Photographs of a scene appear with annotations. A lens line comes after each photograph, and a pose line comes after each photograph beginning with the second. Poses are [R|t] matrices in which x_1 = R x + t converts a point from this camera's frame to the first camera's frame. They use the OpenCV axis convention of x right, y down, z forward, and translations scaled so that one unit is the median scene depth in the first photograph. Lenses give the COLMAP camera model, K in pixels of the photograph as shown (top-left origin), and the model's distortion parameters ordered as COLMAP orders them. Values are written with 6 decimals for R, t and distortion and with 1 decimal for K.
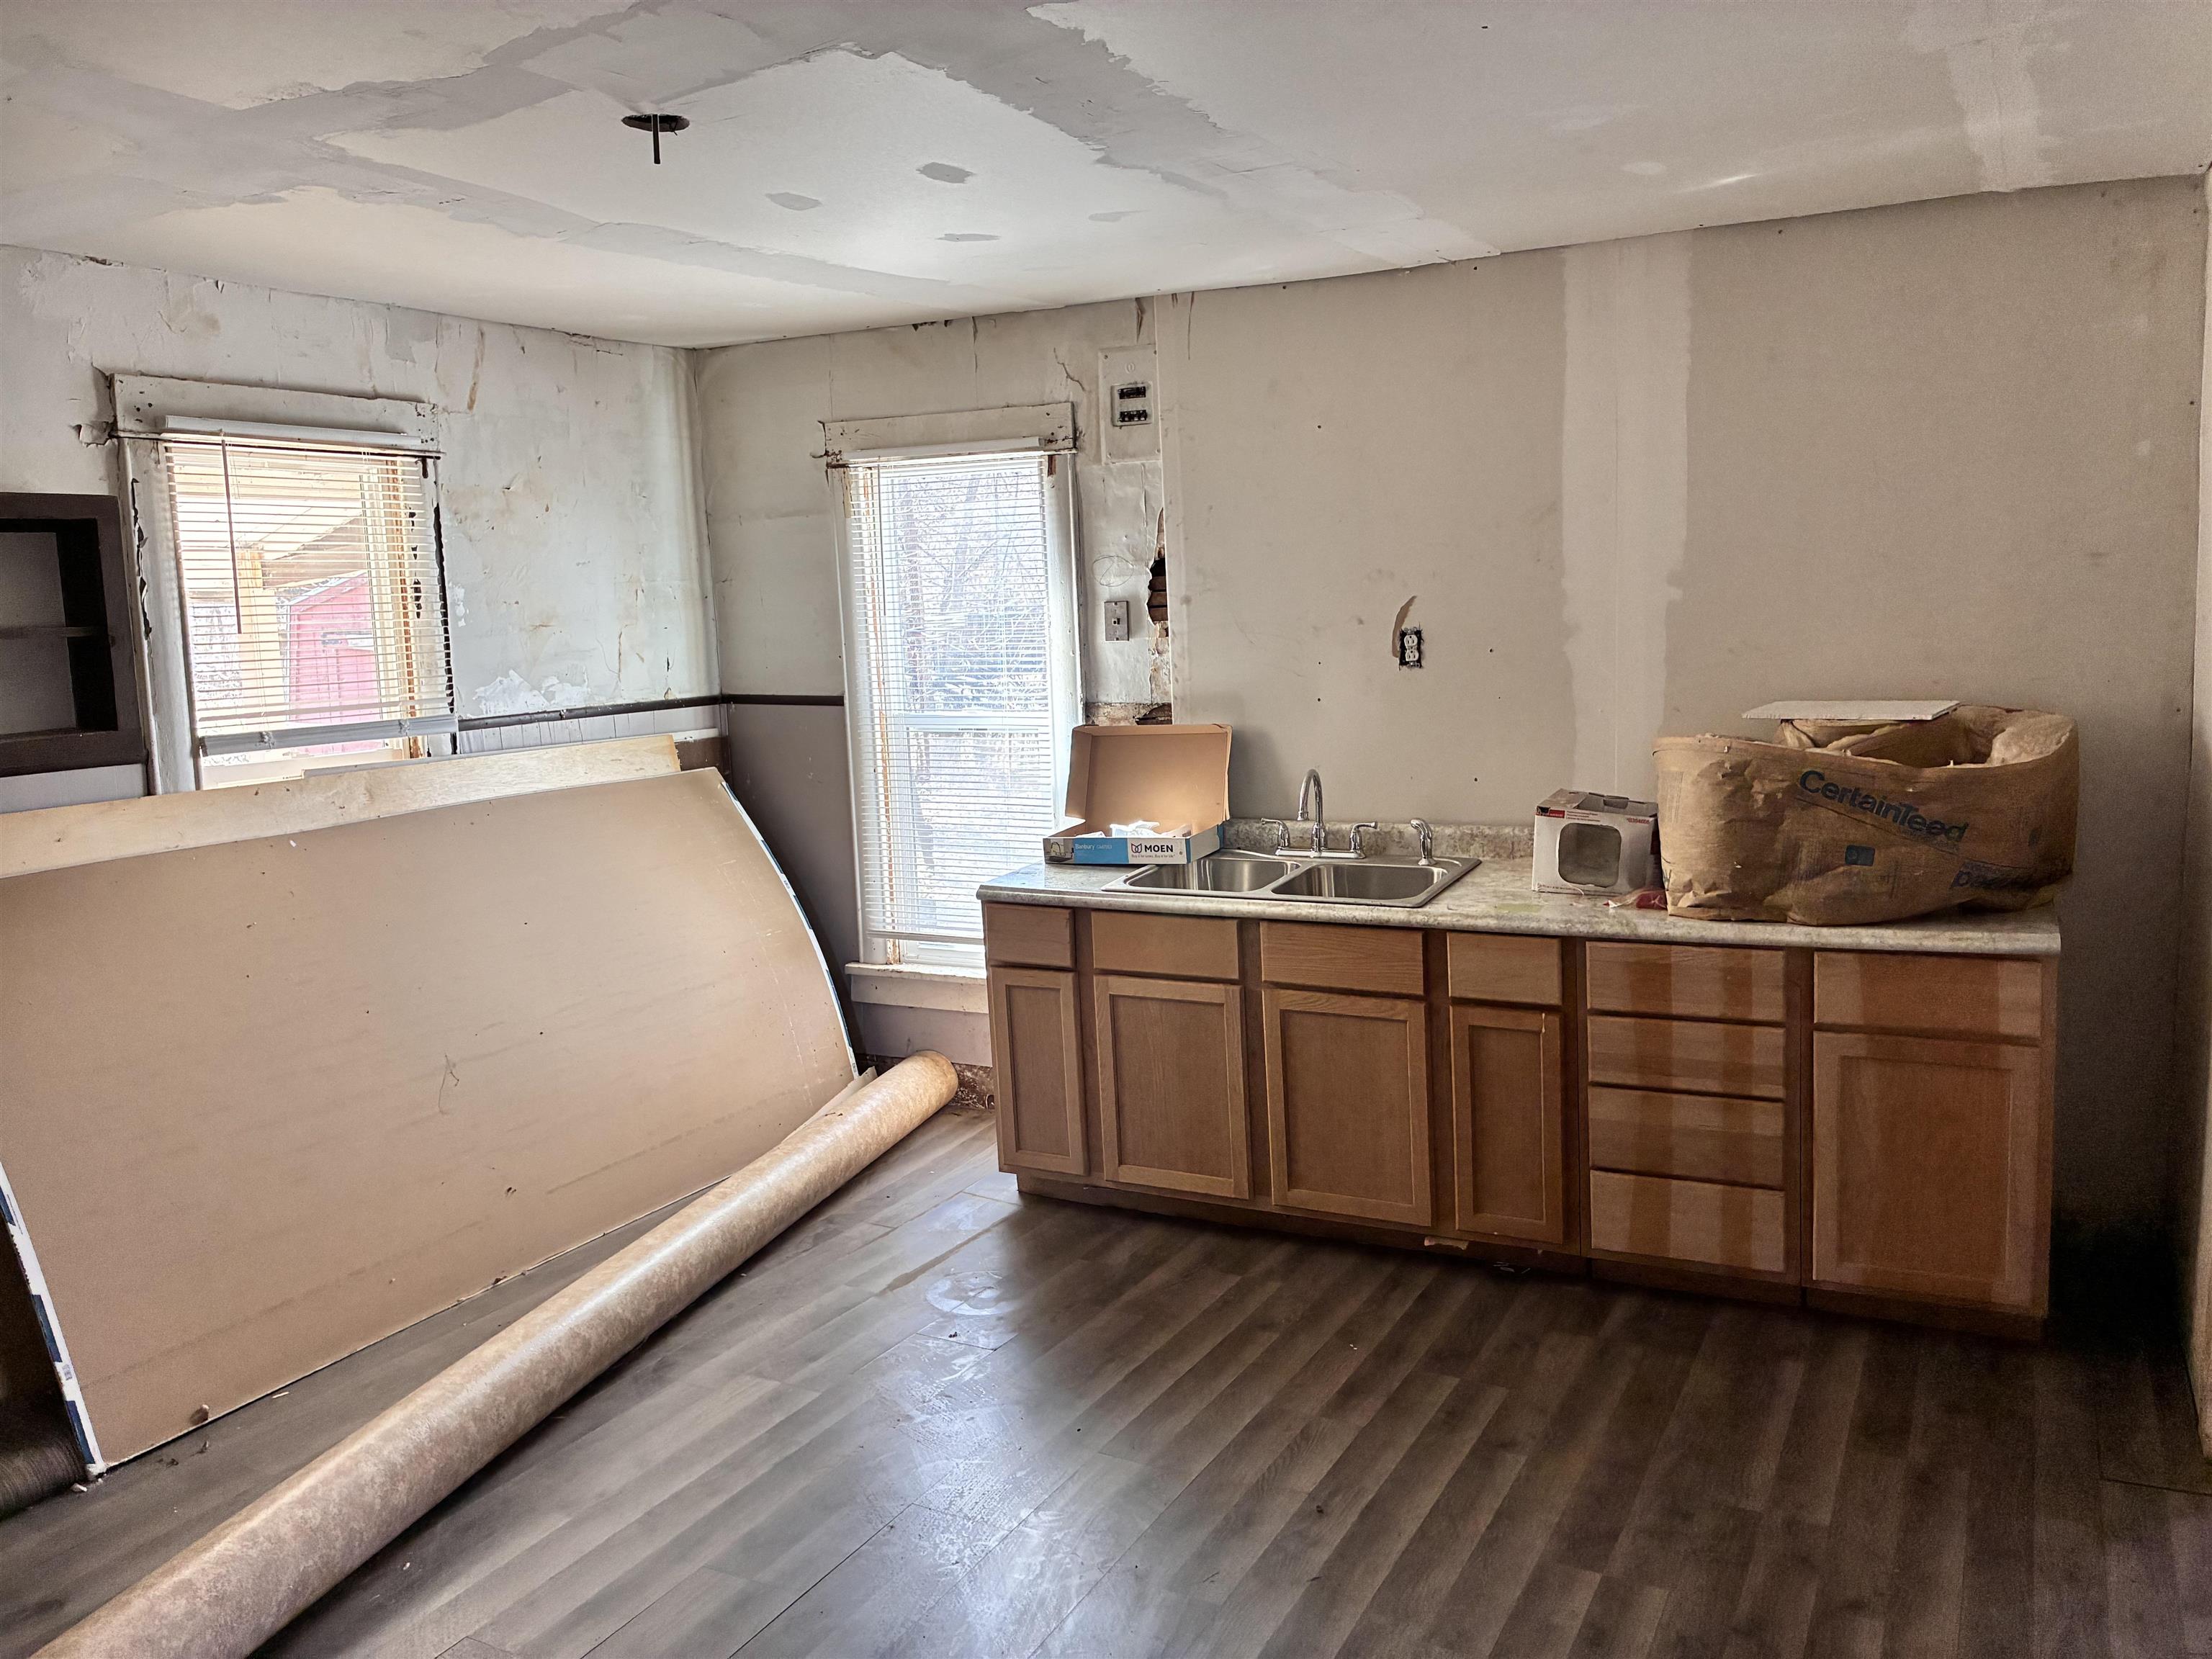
lens RADIAL K [[1673.4, 0, 1092.8], [0, 1673.4, 819.7], [0, 0, 1]] dist [0.024505, -0.030536]
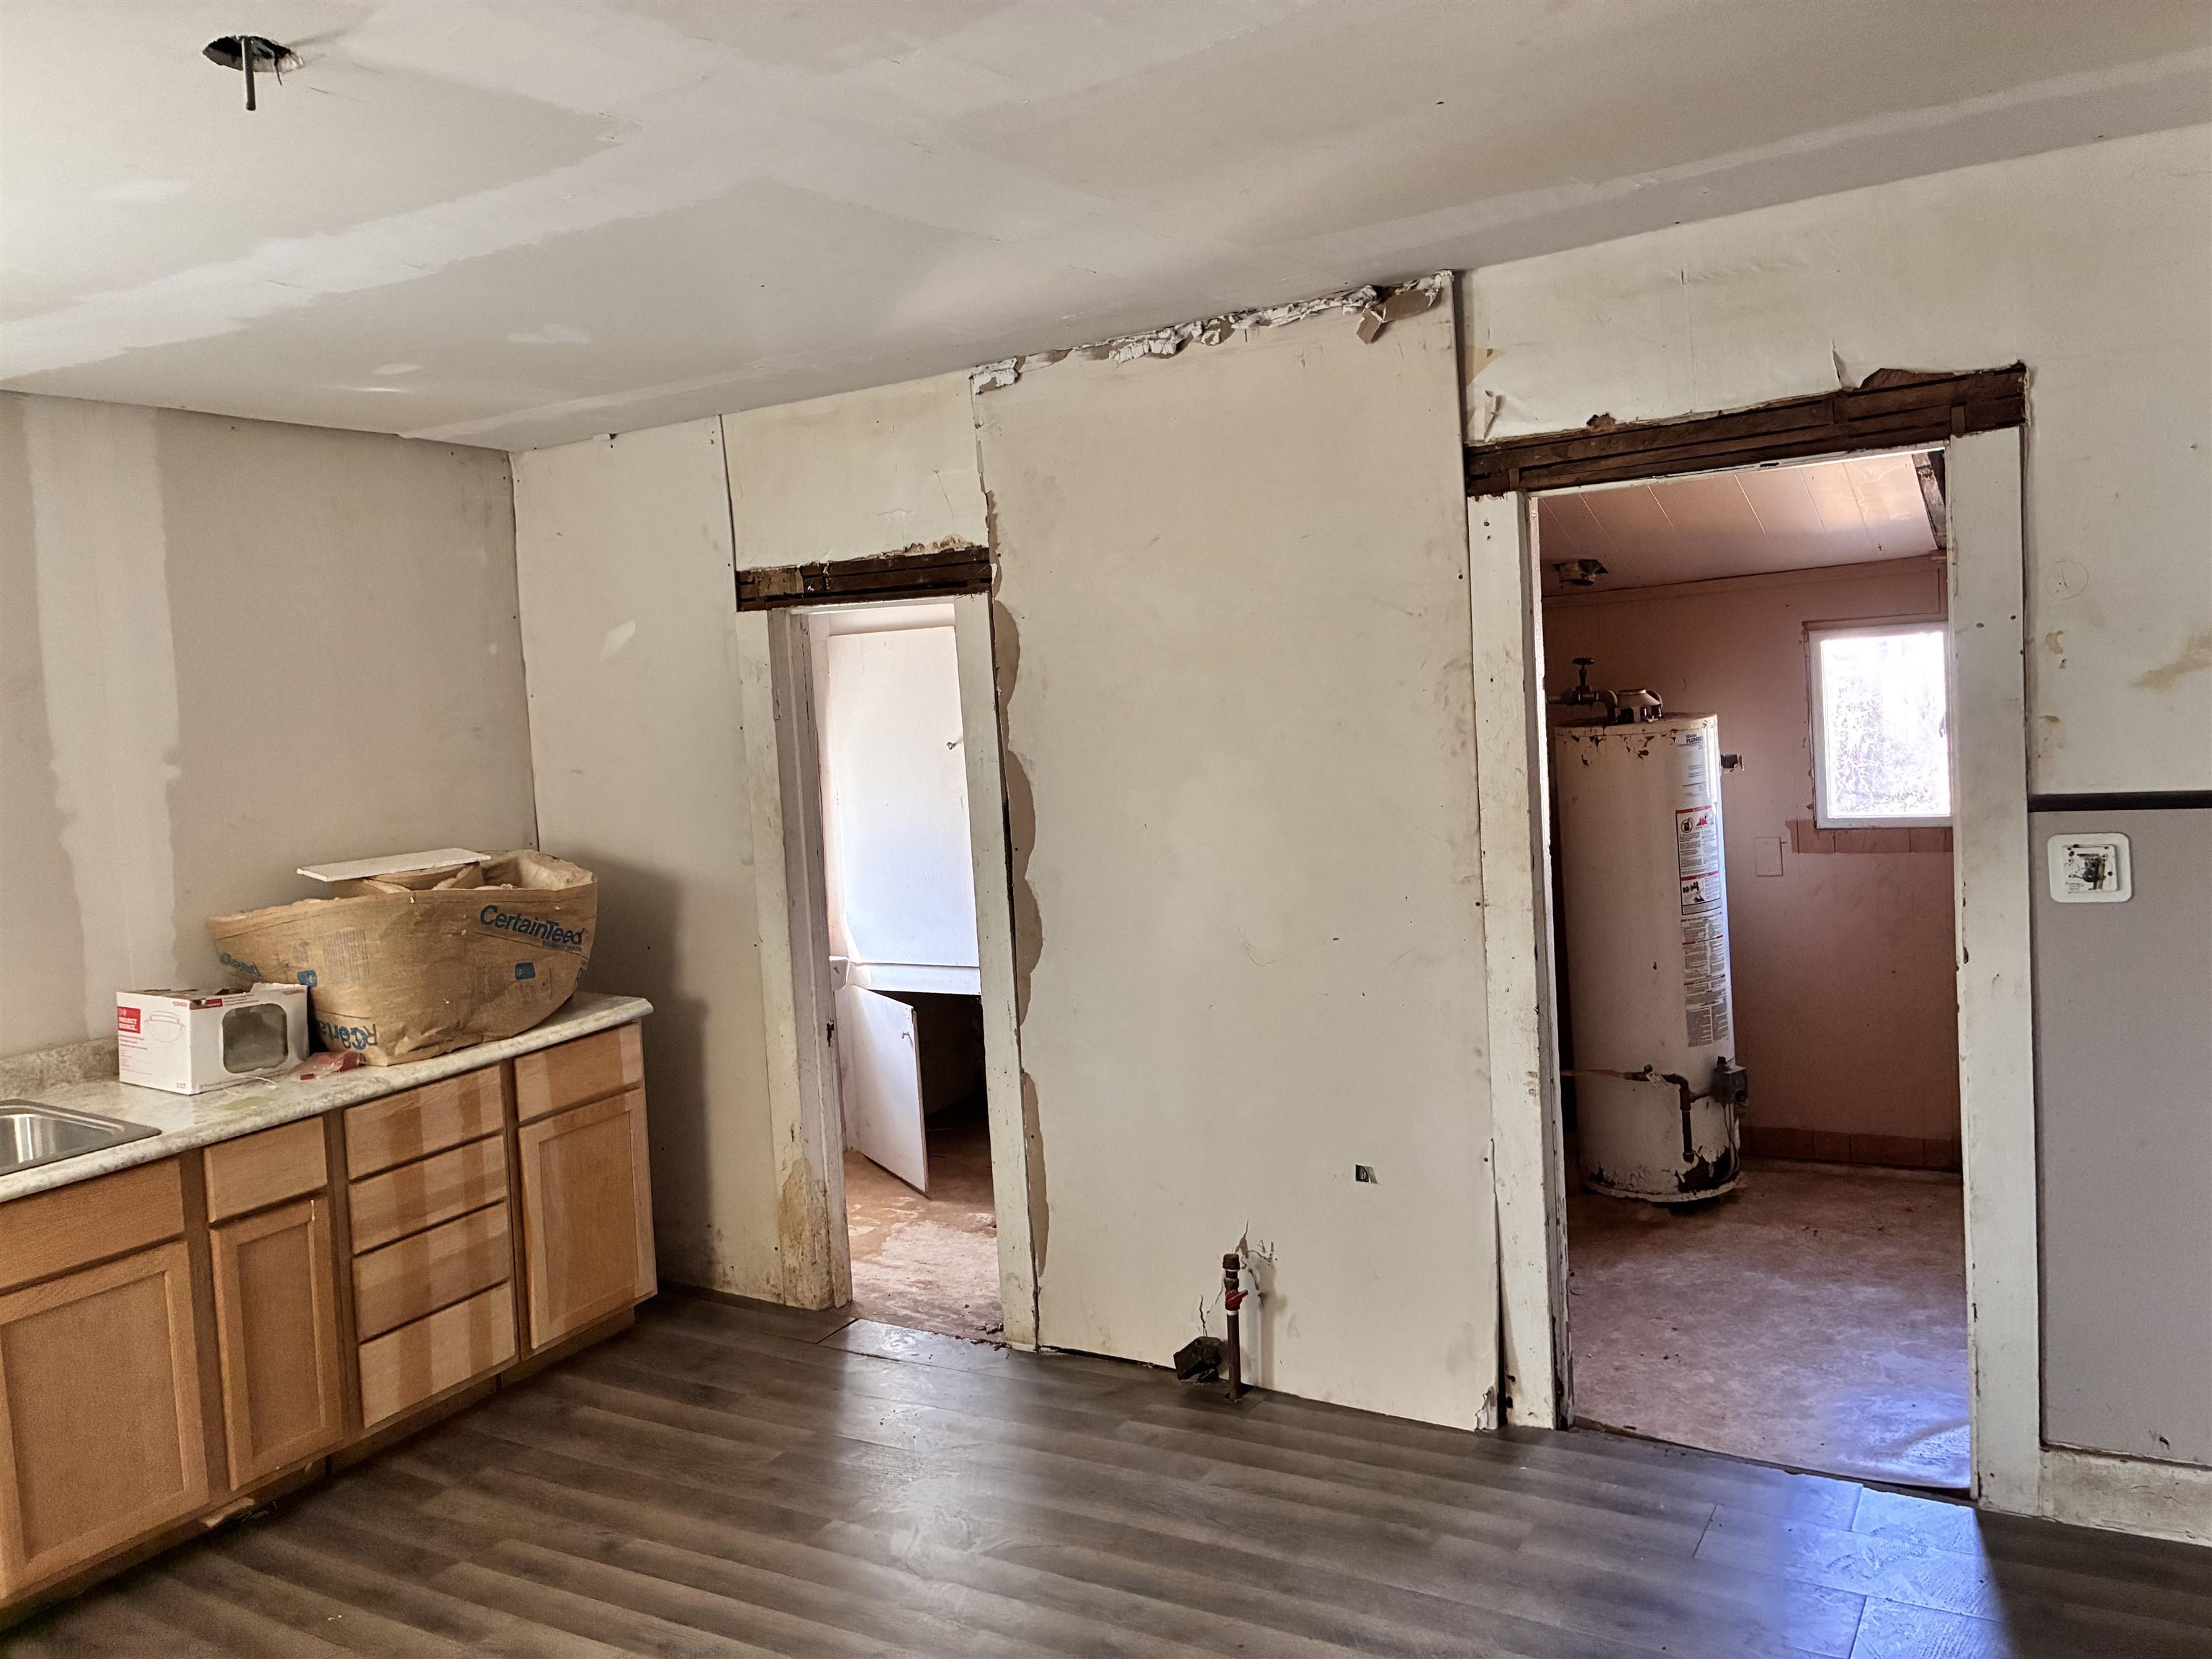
lens RADIAL K [[1673.4, 0, 1092.4], [0, 1673.4, 821.5], [0, 0, 1]] dist [0.024505, -0.030536]
pose [[0.063786, -0.047970, 0.996810, -0.662879], [0.193783, 0.980428, 0.034782, -0.043487], [-0.978969, 0.190946, 0.071834, 0.474608]]
